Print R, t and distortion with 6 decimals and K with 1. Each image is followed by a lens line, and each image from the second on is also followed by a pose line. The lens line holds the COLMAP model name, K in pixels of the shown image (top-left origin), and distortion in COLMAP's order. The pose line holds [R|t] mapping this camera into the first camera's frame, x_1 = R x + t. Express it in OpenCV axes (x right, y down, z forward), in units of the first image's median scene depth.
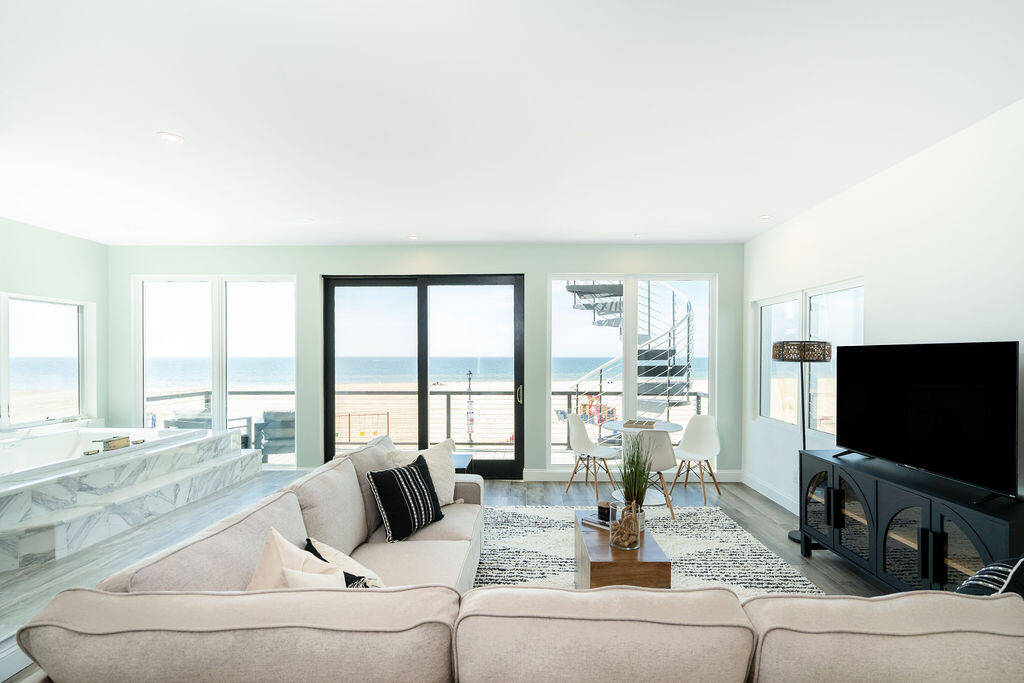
lens RADIAL K [[482.4, 0, 522.2], [0, 482.4, 358.8], [0, 0, 1]] dist [-0.001946, -0.000322]
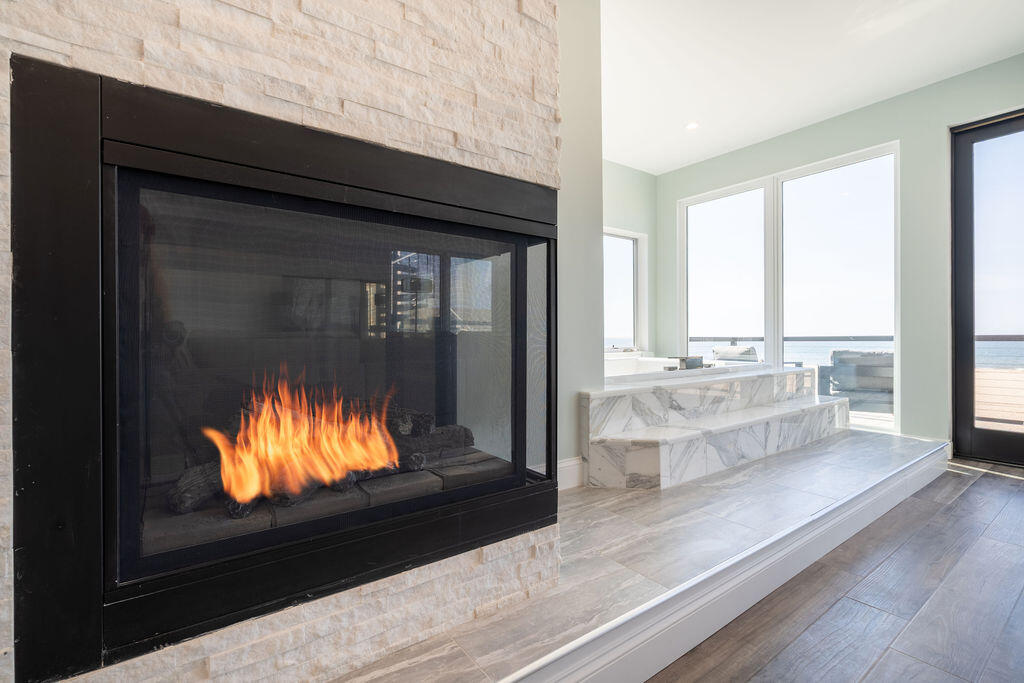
lens RADIAL K [[463.0, 0, 512.0], [0, 463.0, 341.5], [0, 0, 1]] dist [-0.003170, -0.000495]
pose [[0.597177, 0.000905, -0.802109, -0.394285], [0.002283, 0.999993, 0.002828, 0.137788], [0.802106, -0.003520, 0.597171, 0.284537]]
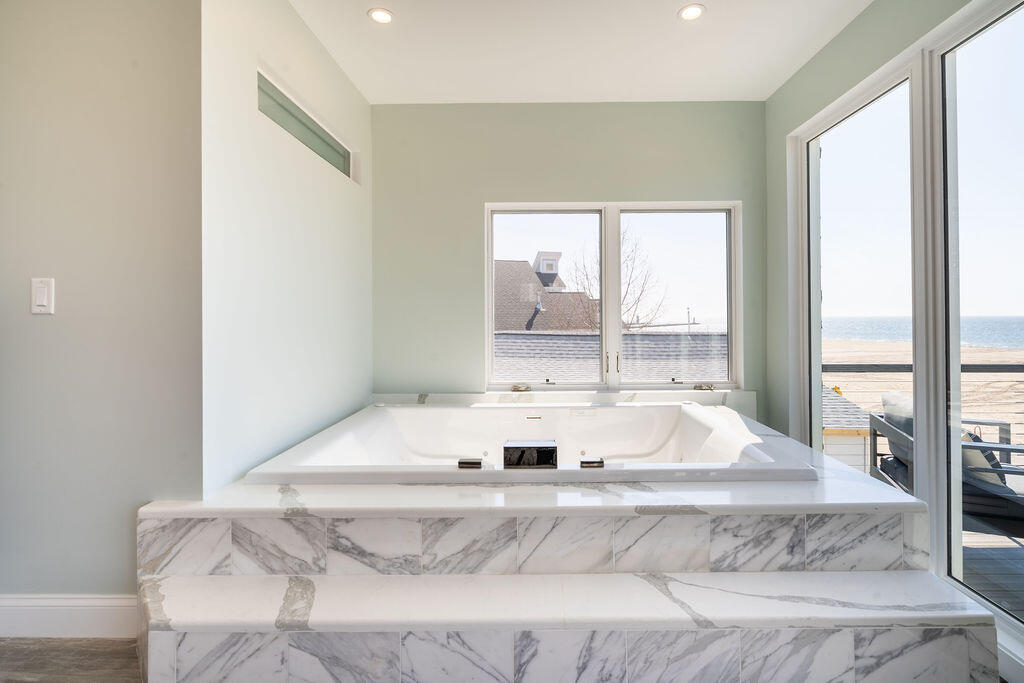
lens RADIAL K [[471.9, 0, 528.0], [0, 471.9, 318.7], [0, 0, 1]] dist [-0.002234, -0.000190]
pose [[0.005015, 0.001060, -0.999987, -0.398782], [0.000416, 0.999999, 0.001062, 0.045797], [0.999987, -0.000421, 0.005014, 1.007236]]
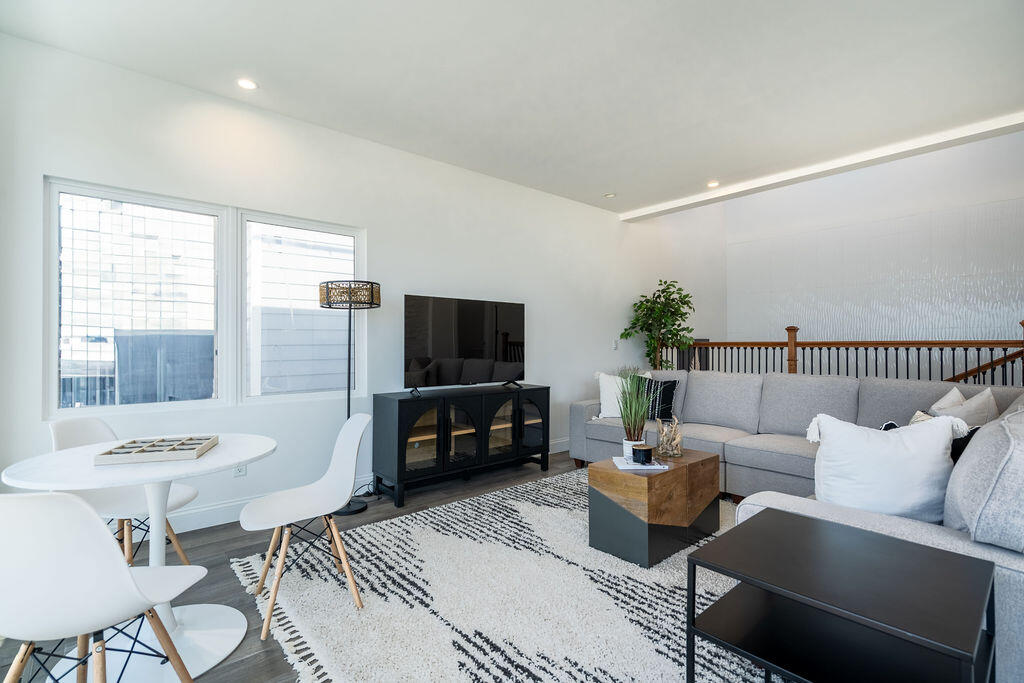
lens RADIAL K [[478.5, 0, 509.9], [0, 478.5, 332.4], [0, 0, 1]] dist [-0.002526, -0.000163]
pose [[-0.664347, 0.021801, 0.747106, -0.249532], [0.006625, 0.999707, -0.023282, 0.072480], [-0.747395, -0.010518, -0.664297, 1.298014]]
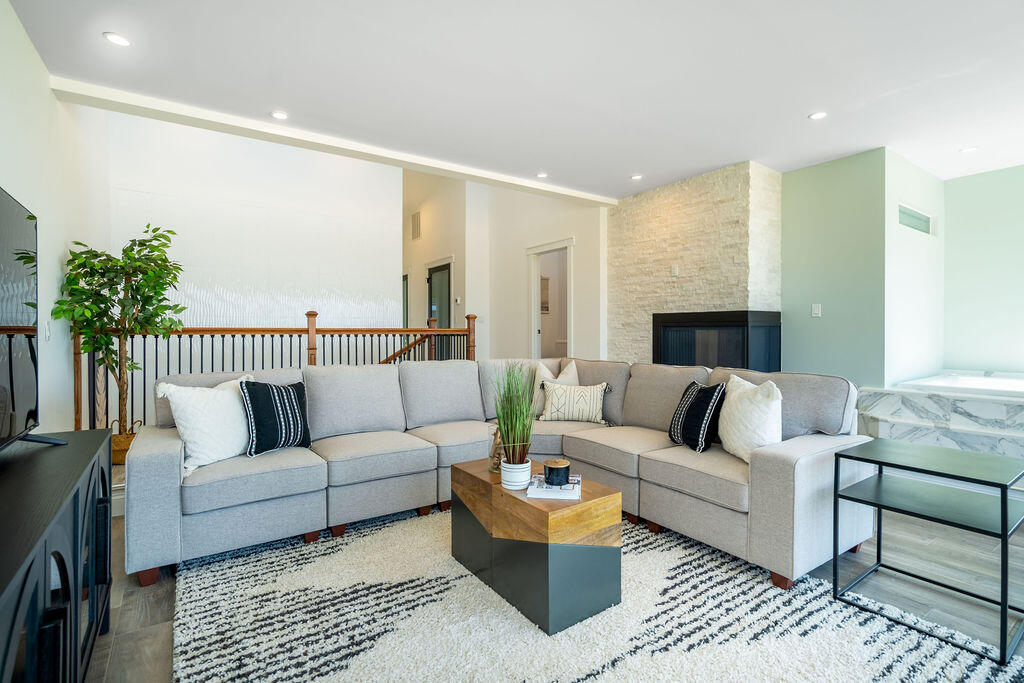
lens RADIAL K [[478.5, 0, 509.9], [0, 478.5, 332.4], [0, 0, 1]] dist [-0.002526, -0.000163]
pose [[-0.813023, 0.001886, -0.582228, 0.466528], [-0.002550, 0.999974, 0.006800, 0.073573], [0.582226, 0.007013, -0.812997, 1.102913]]
